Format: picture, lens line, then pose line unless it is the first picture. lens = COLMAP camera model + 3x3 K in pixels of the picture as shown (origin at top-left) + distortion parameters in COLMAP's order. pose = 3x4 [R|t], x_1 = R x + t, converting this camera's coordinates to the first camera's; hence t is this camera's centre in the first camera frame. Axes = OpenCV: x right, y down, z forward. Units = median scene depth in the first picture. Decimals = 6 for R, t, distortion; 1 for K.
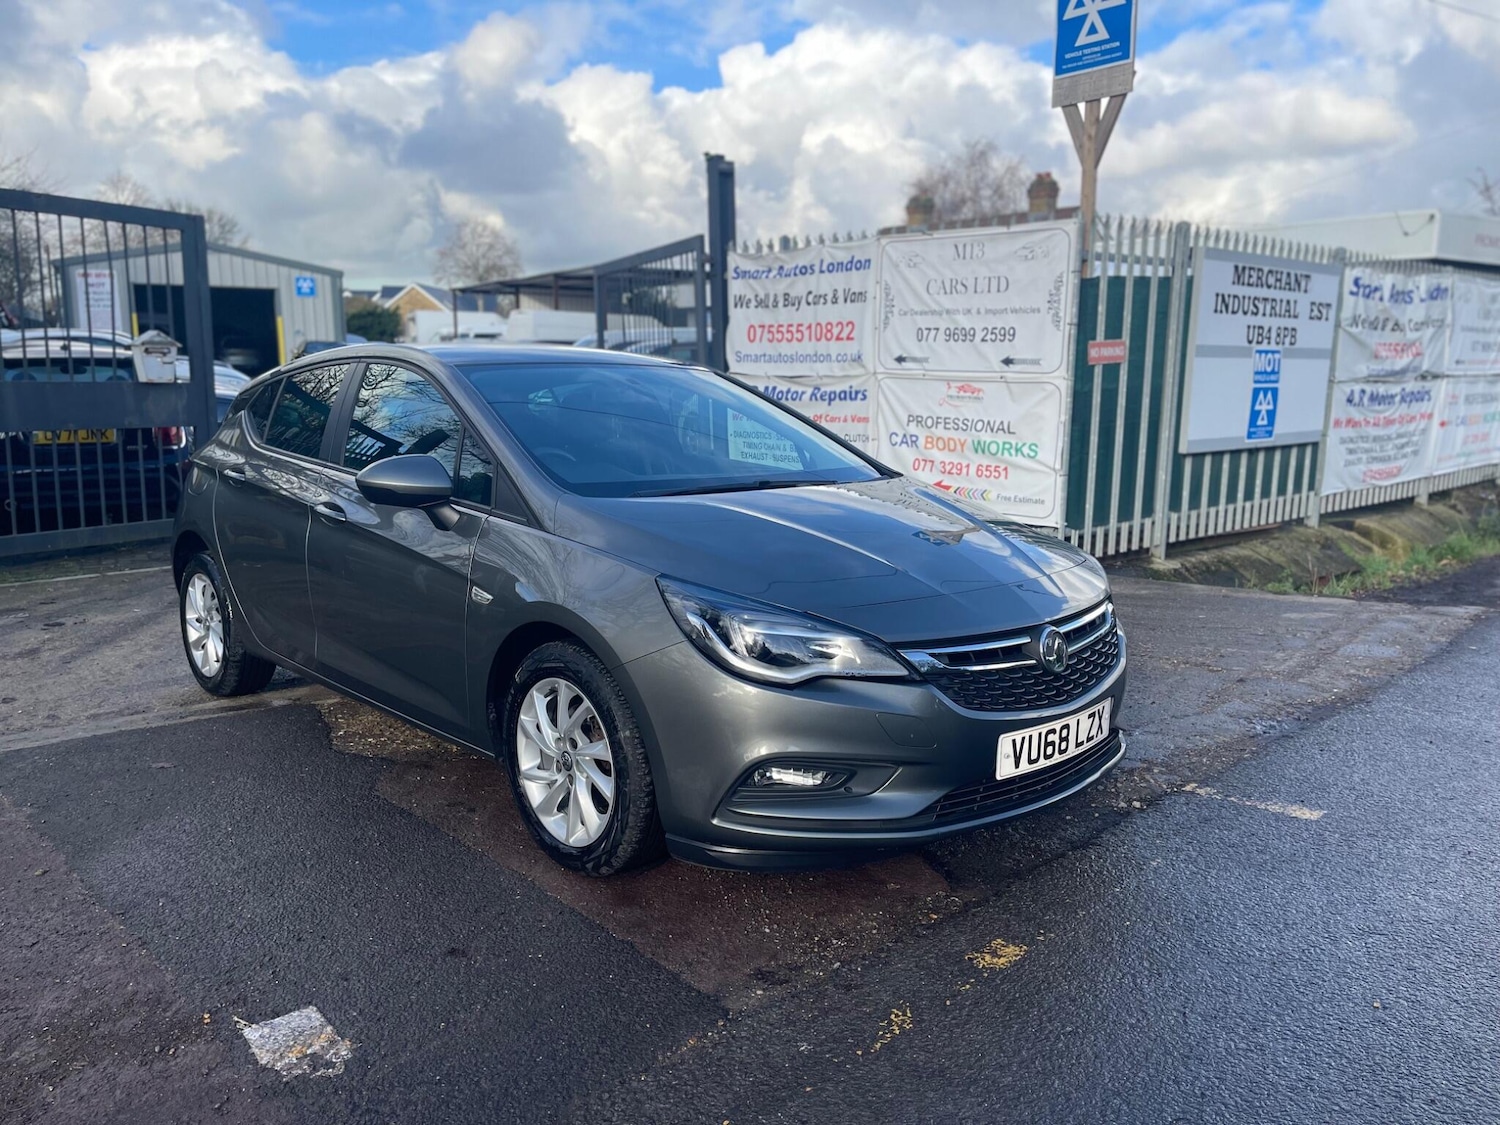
lens RADIAL K [[1131.8, 0, 756.4], [0, 1131.8, 567.5], [0, 0, 1]] dist [0.079088, -0.105265]
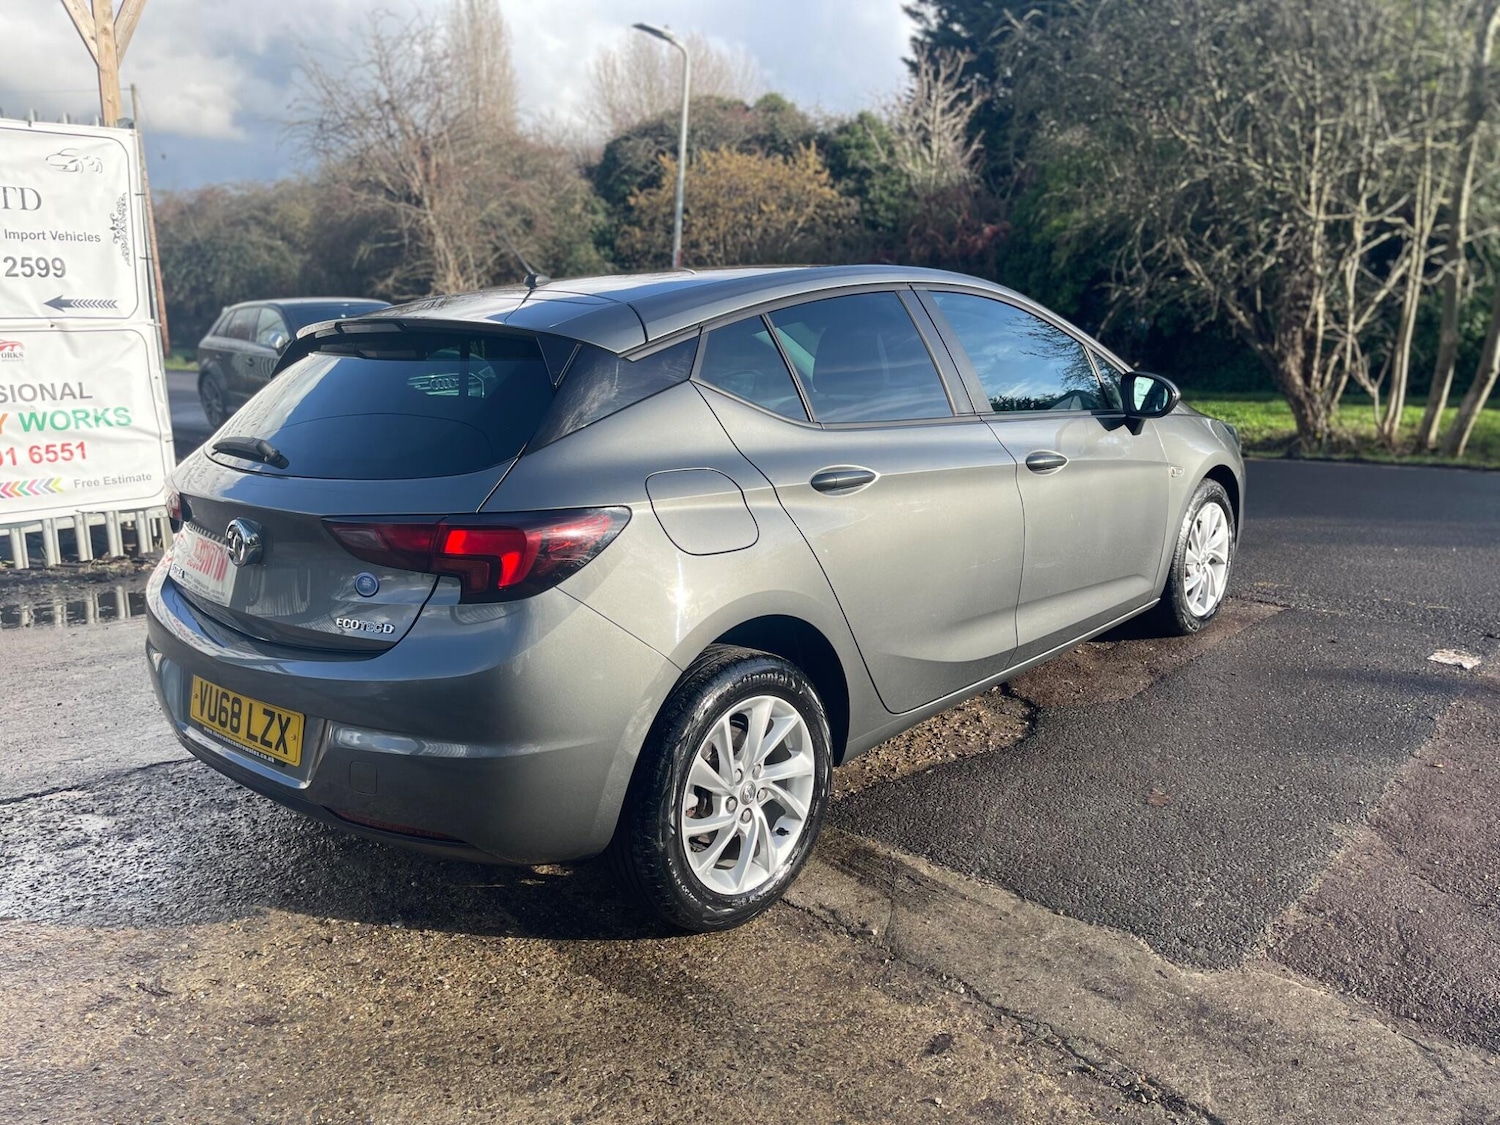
lens RADIAL K [[1130.5, 0, 754.5], [0, 1130.5, 566.1], [0, 0, 1]] dist [0.086234, -0.122351]
pose [[-0.080194, -0.218729, 0.972485, -0.560319], [0.186946, 0.955014, 0.230216, -0.098215], [-0.979091, 0.200264, -0.035696, 0.578543]]
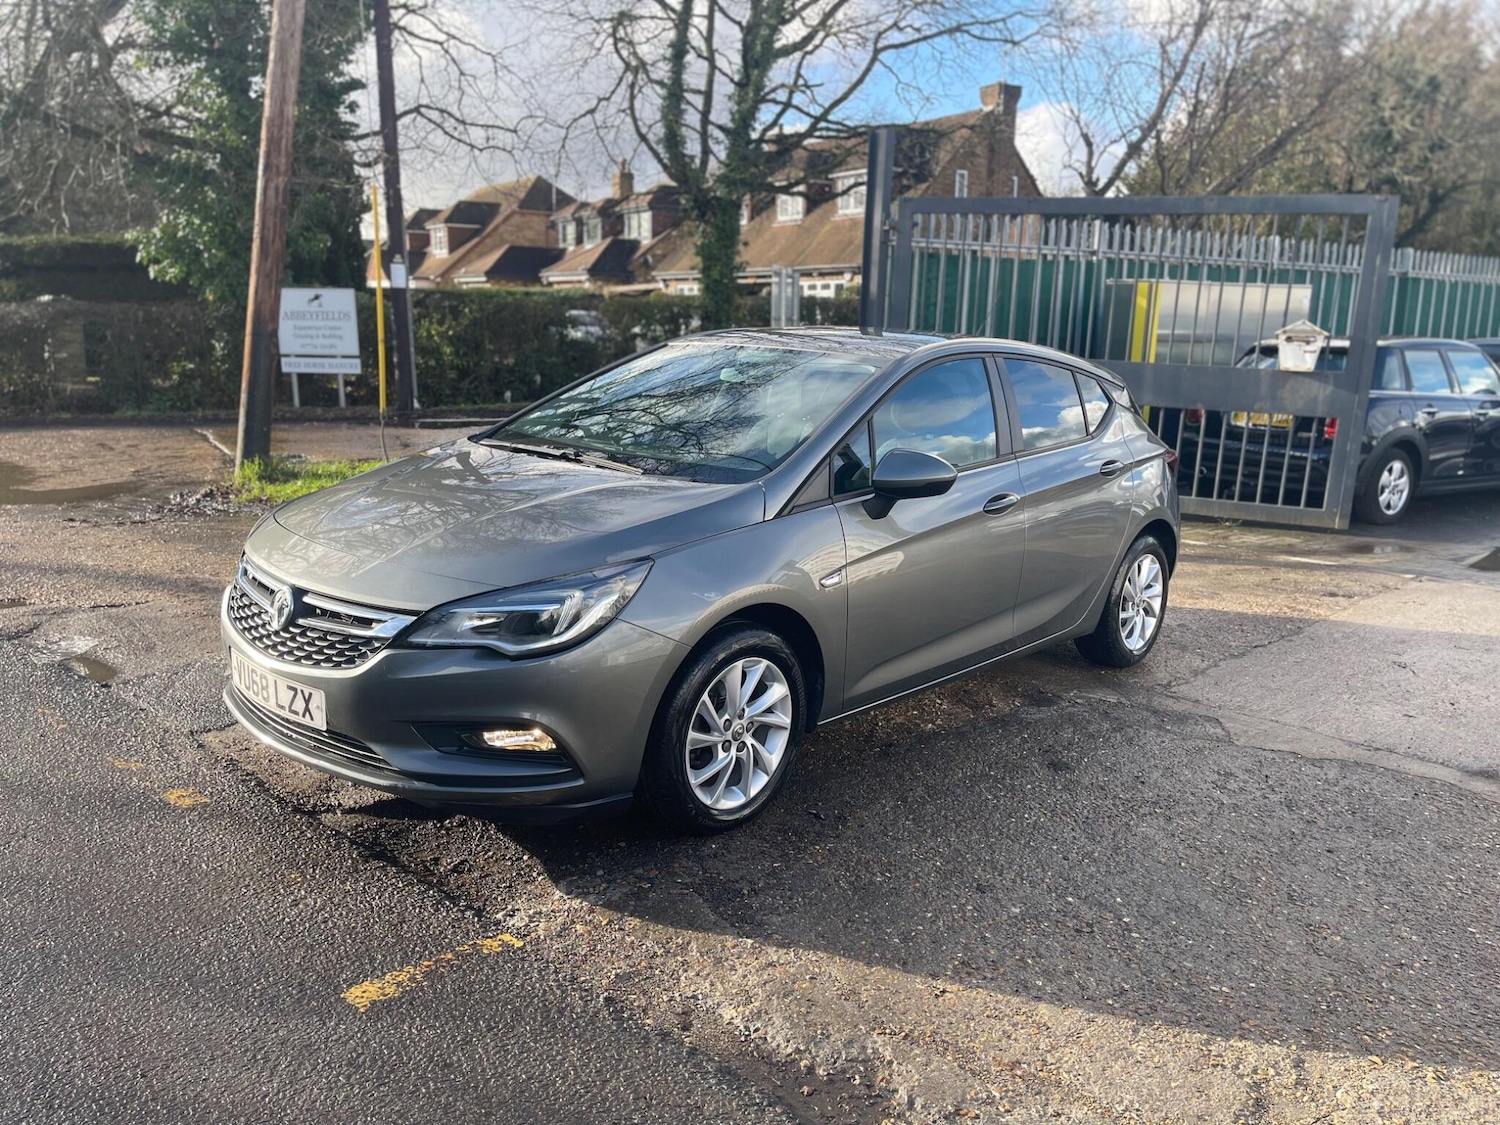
lens RADIAL K [[1138.3, 0, 756.1], [0, 1138.3, 555.6], [0, 0, 1]] dist [0.082565, -0.119914]
pose [[0.076202, 0.198343, -0.977166, 0.456825], [-0.204176, 0.962353, 0.179414, -0.088257], [0.975964, 0.185842, 0.113830, 0.444439]]
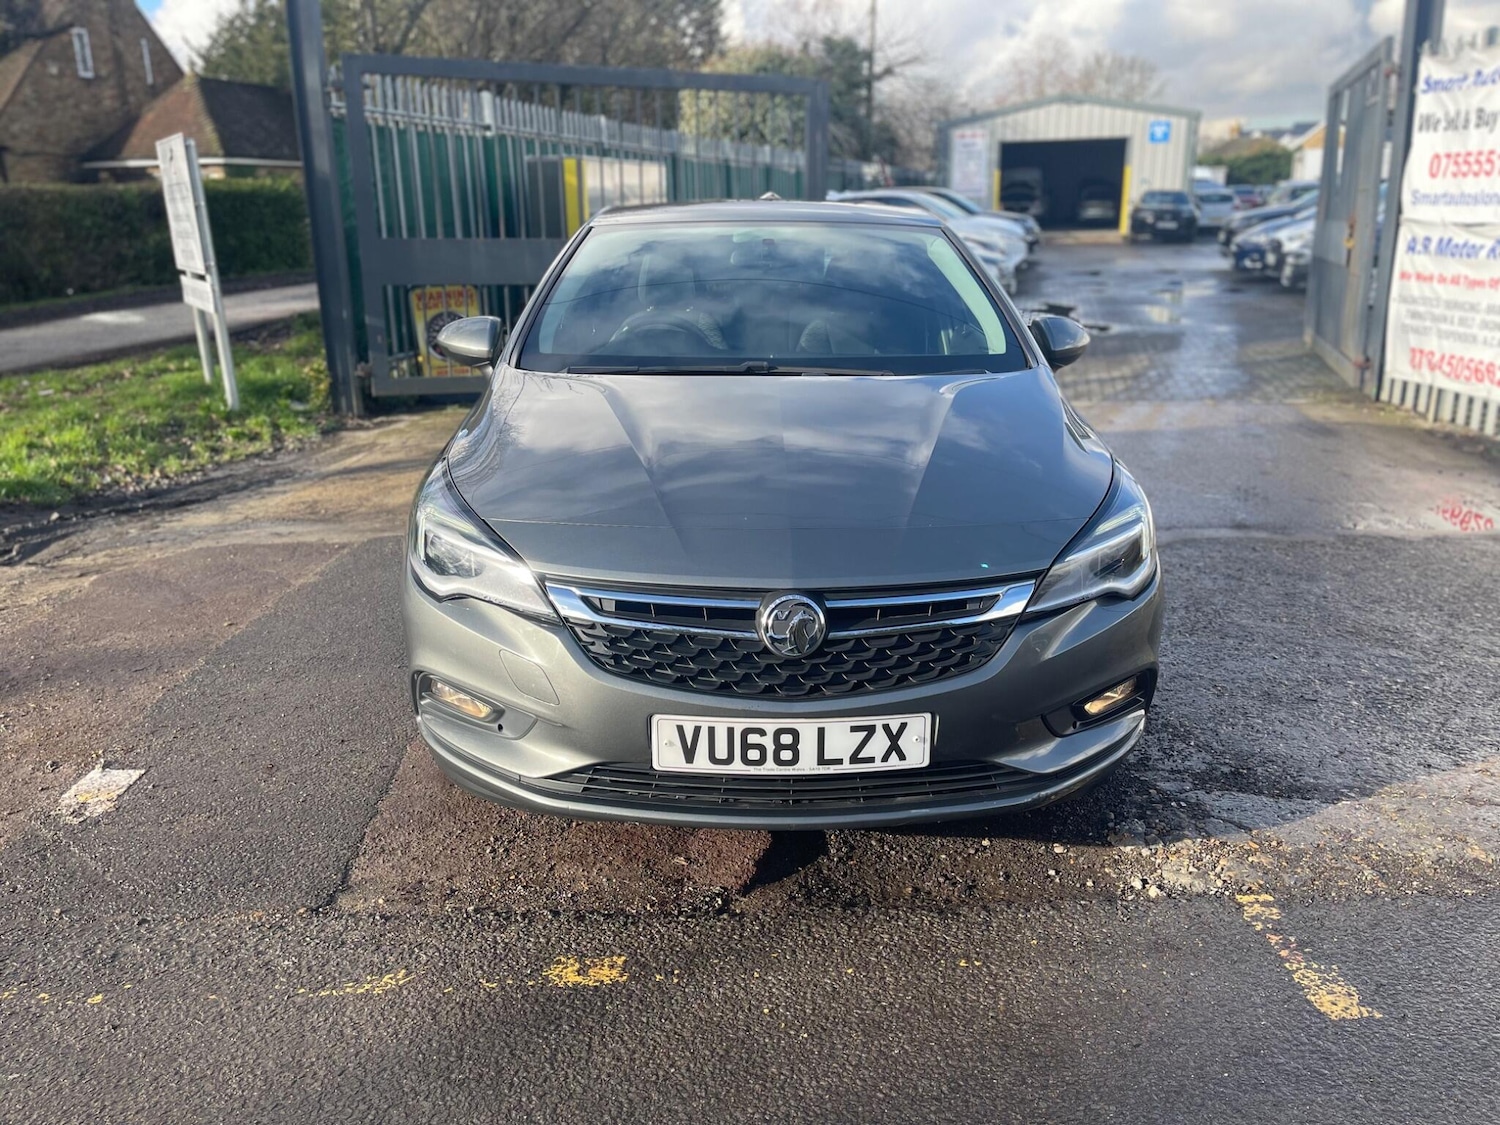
lens RADIAL K [[1138.3, 0, 756.1], [0, 1138.3, 555.6], [0, 0, 1]] dist [0.082565, -0.119914]
pose [[0.736433, 0.177988, -0.652676, 0.242989], [-0.103230, 0.983036, 0.151601, -0.027313], [0.668588, -0.044269, 0.742314, 0.151820]]
